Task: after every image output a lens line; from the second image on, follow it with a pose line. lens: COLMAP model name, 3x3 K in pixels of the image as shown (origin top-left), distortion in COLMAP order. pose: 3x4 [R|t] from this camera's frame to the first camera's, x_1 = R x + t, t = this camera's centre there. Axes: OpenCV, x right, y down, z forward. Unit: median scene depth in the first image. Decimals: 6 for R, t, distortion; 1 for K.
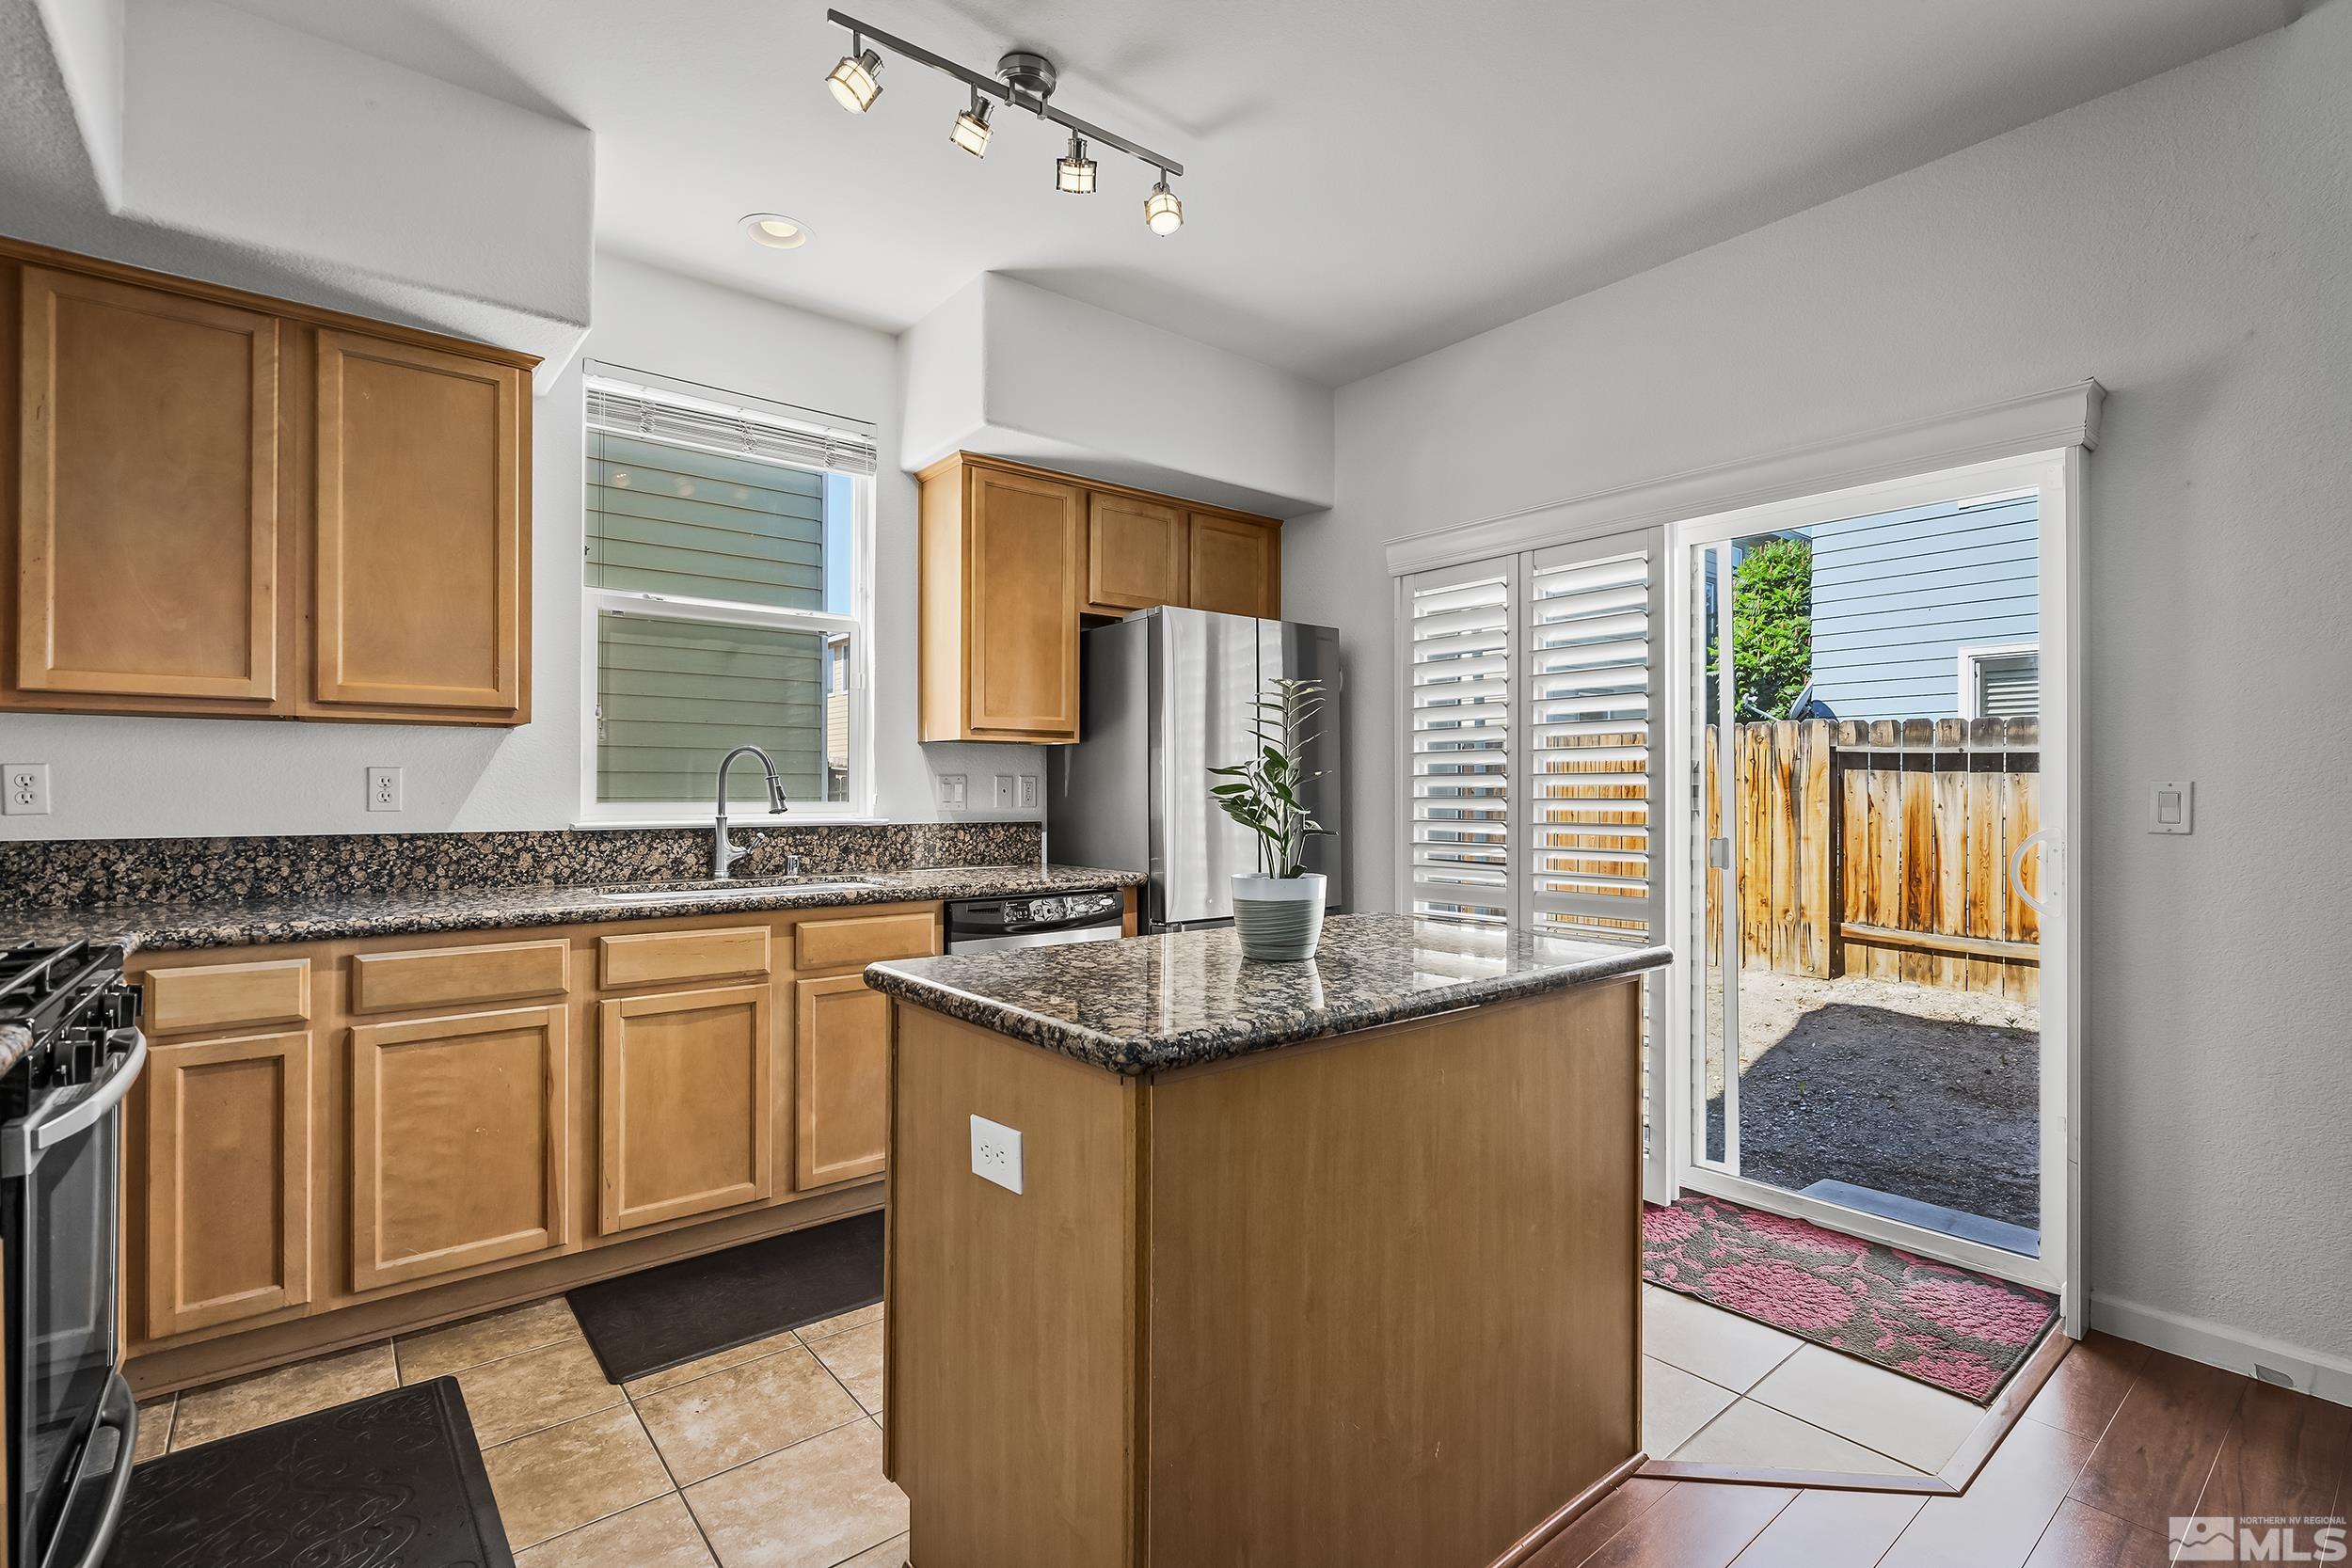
lens RADIAL K [[1073.5, 0, 1179.8], [0, 1073.5, 790.0], [0, 0, 1]] dist [-0.003310, 0.000036]
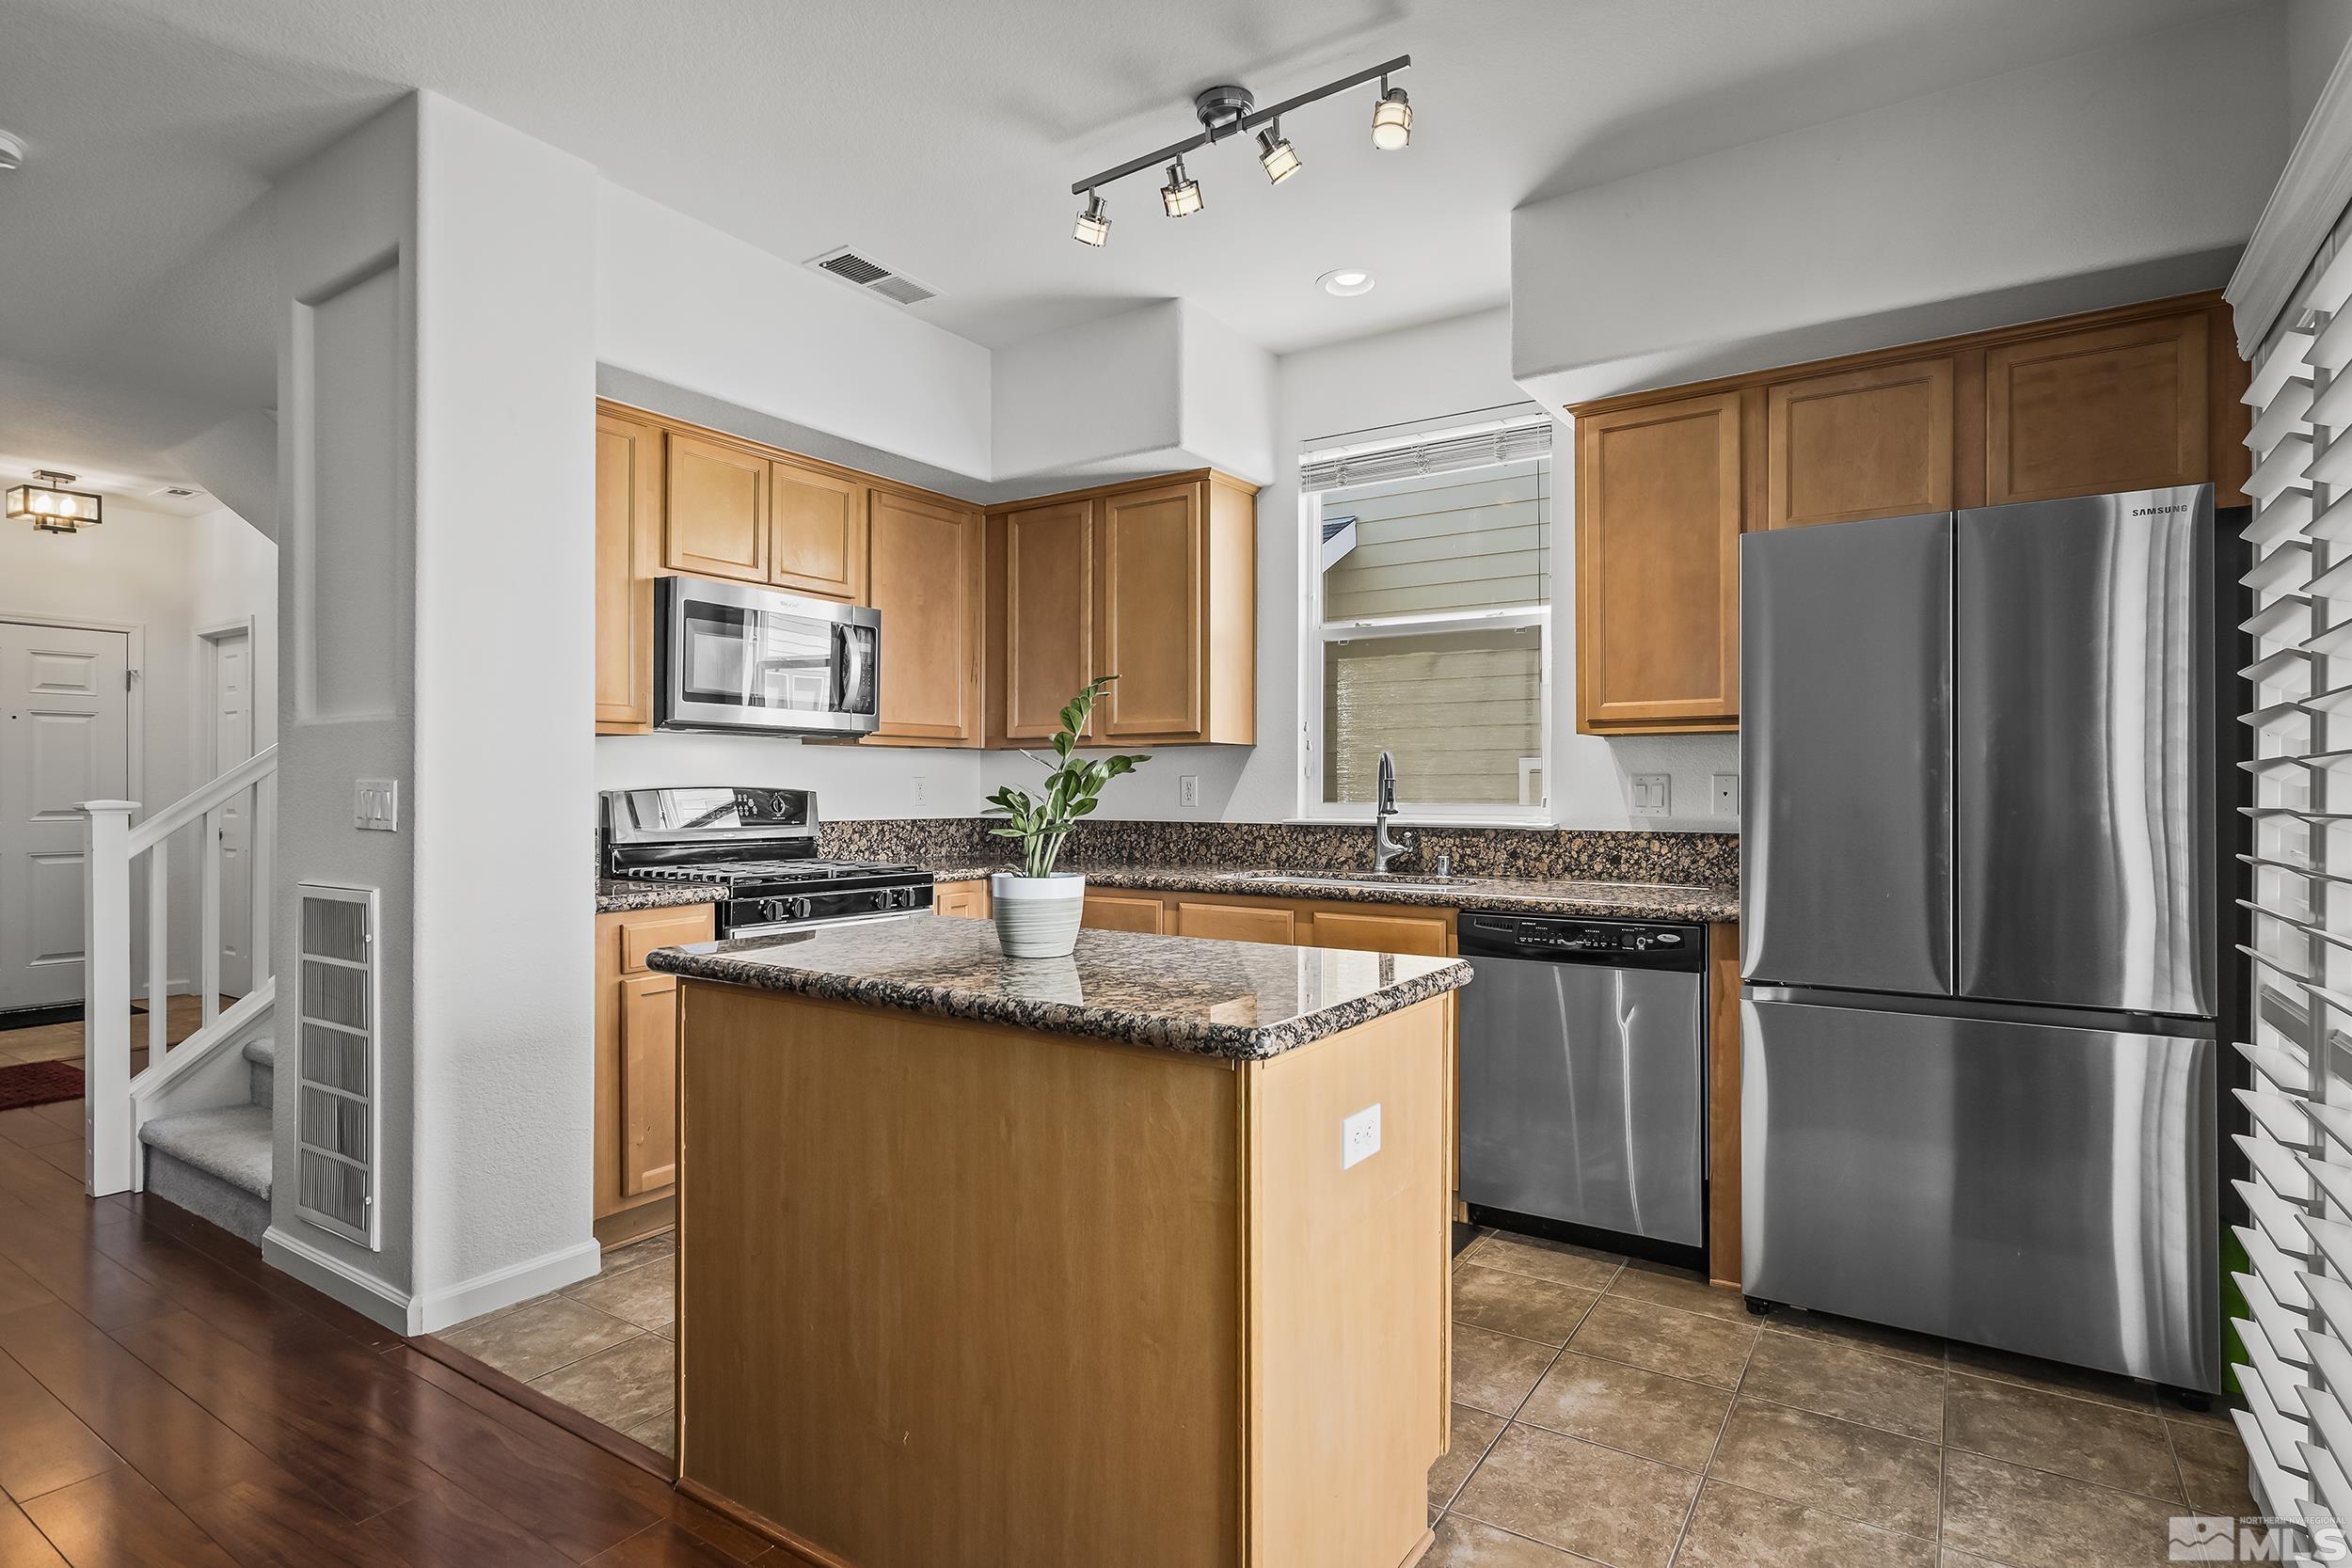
lens RADIAL K [[1187.7, 0, 1181.1], [0, 1187.7, 788.4], [0, 0, 1]] dist [0.003418, 0.001788]
pose [[0.298749, -0.001888, -0.954330, 0.772141], [-0.001157, 0.999997, -0.002341, -0.000636], [0.954331, 0.001804, 0.298746, 0.501490]]
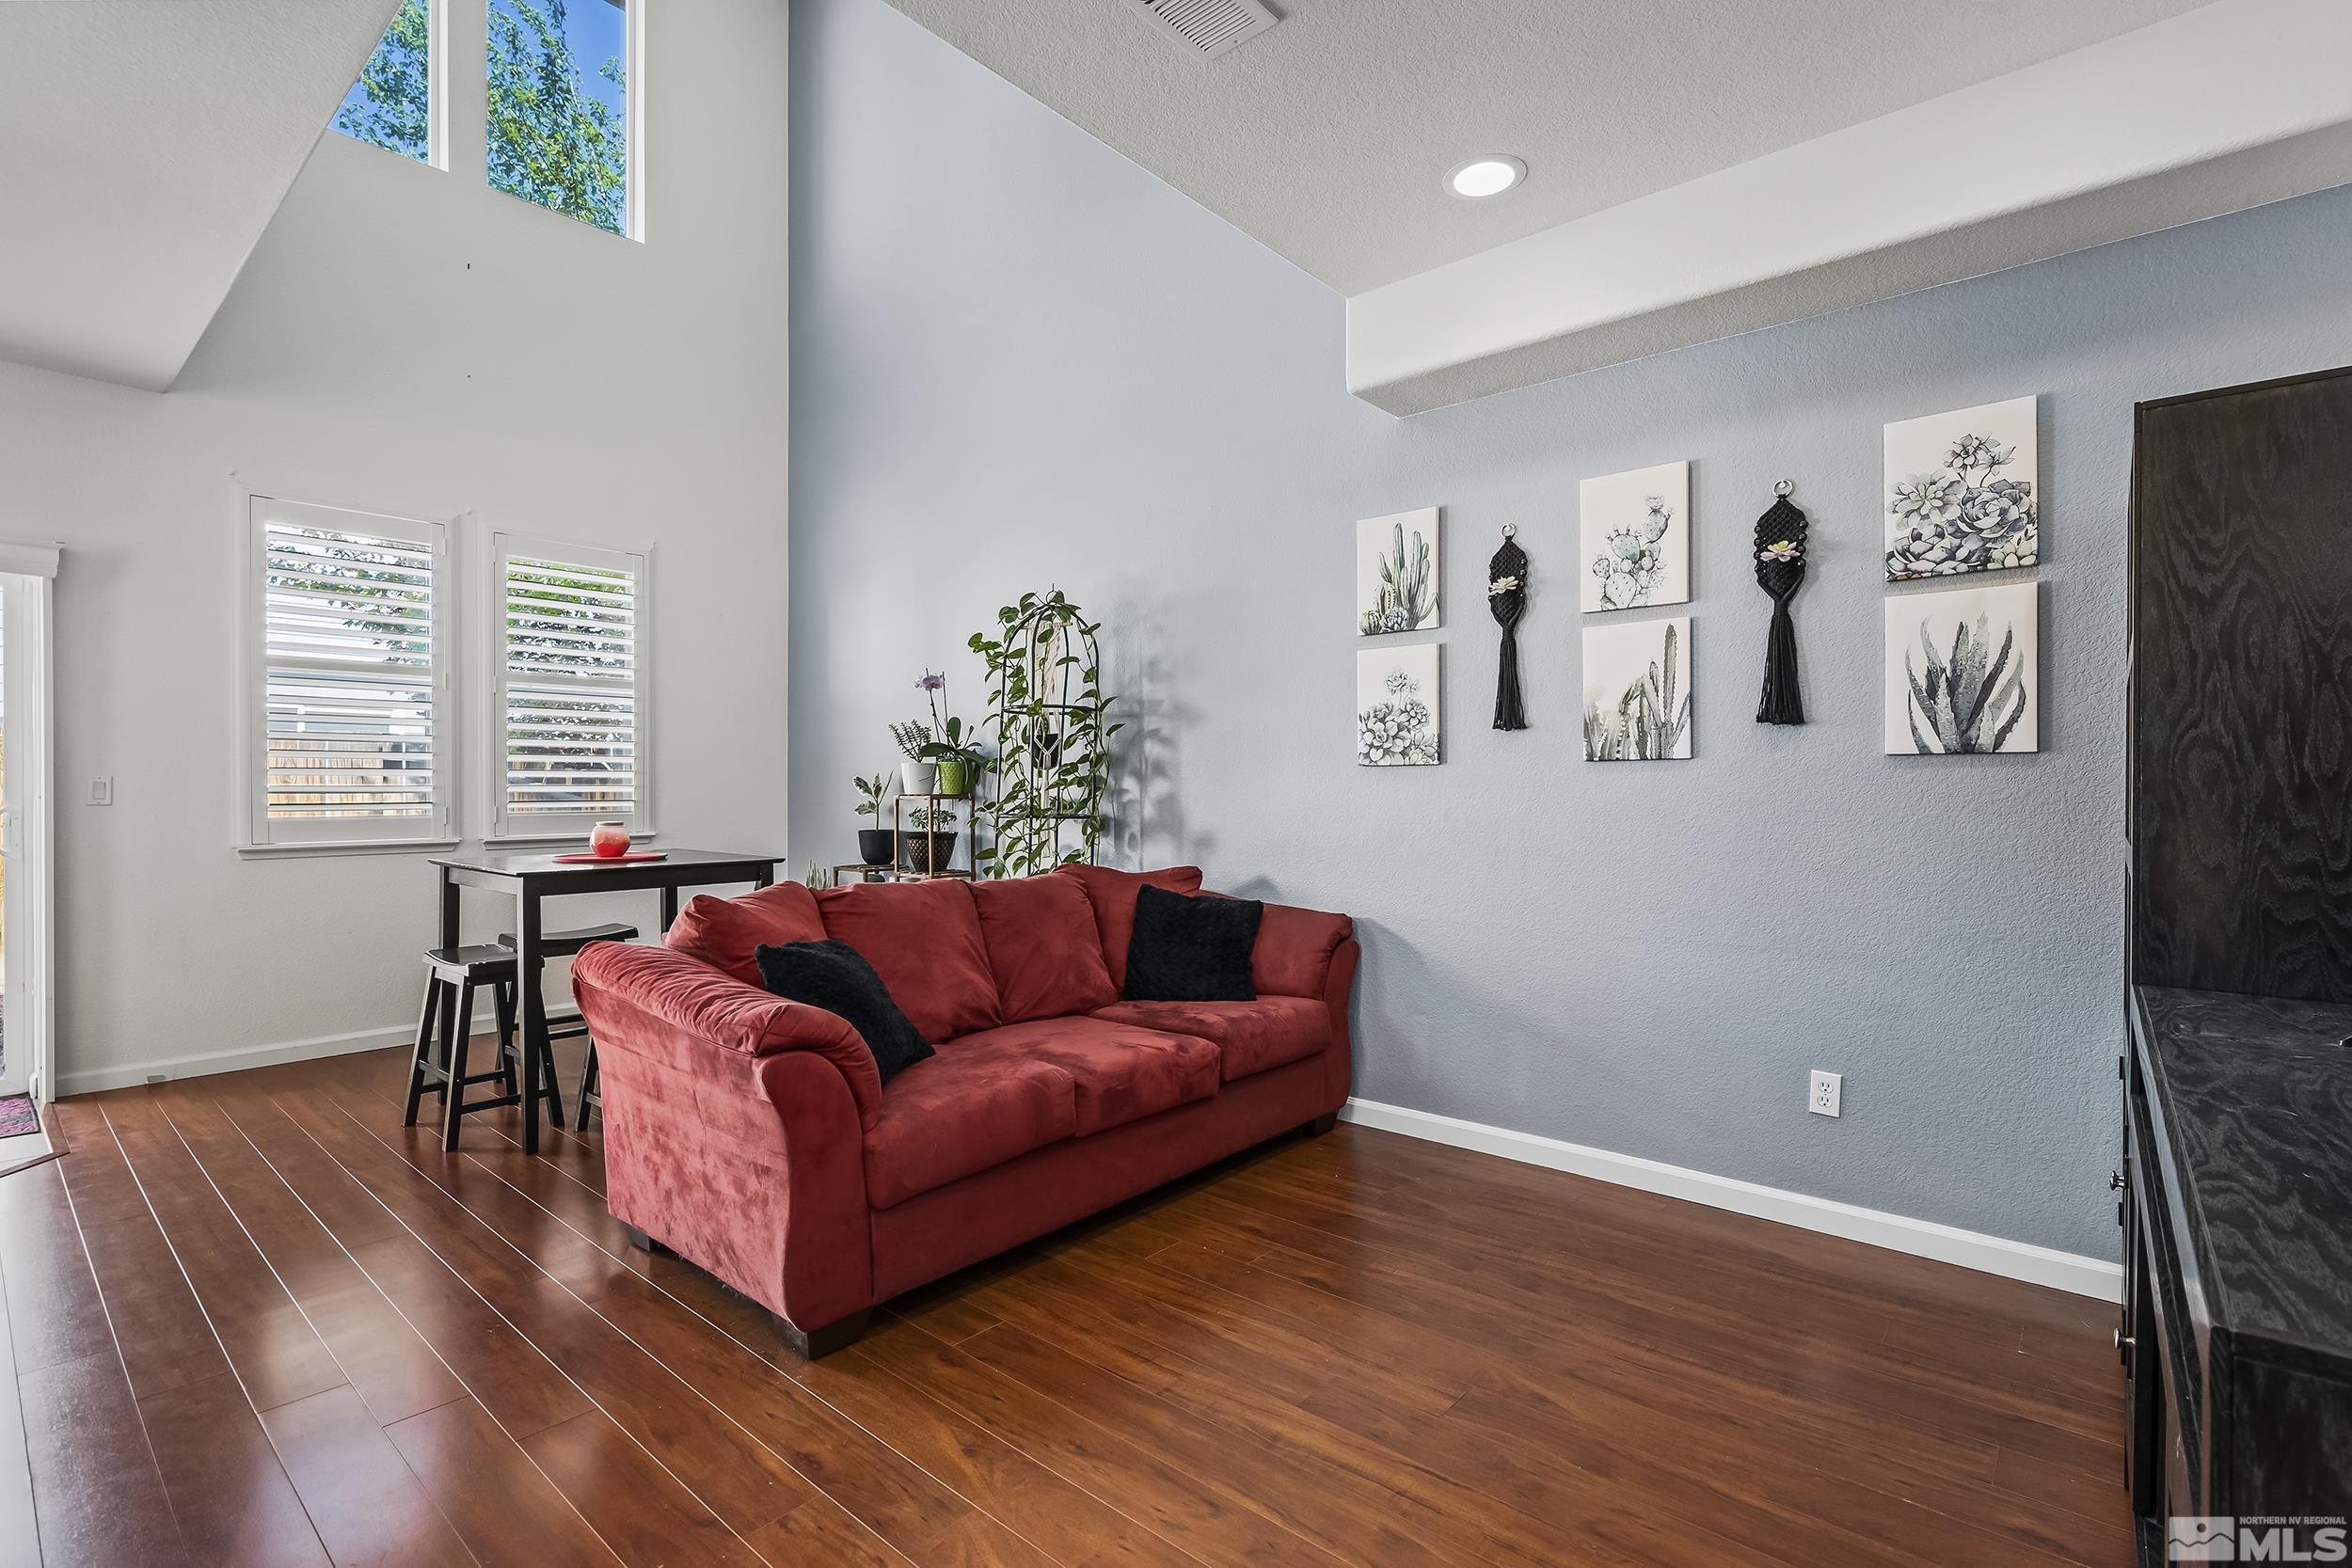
lens RADIAL K [[1073.5, 0, 1179.8], [0, 1073.5, 790.0], [0, 0, 1]] dist [-0.003310, 0.000036]
pose [[-0.173186, -0.003508, 0.984883, -0.948757], [-0.003442, 0.999990, 0.002957, 0.002898], [-0.984883, -0.002878, -0.173196, -0.382933]]
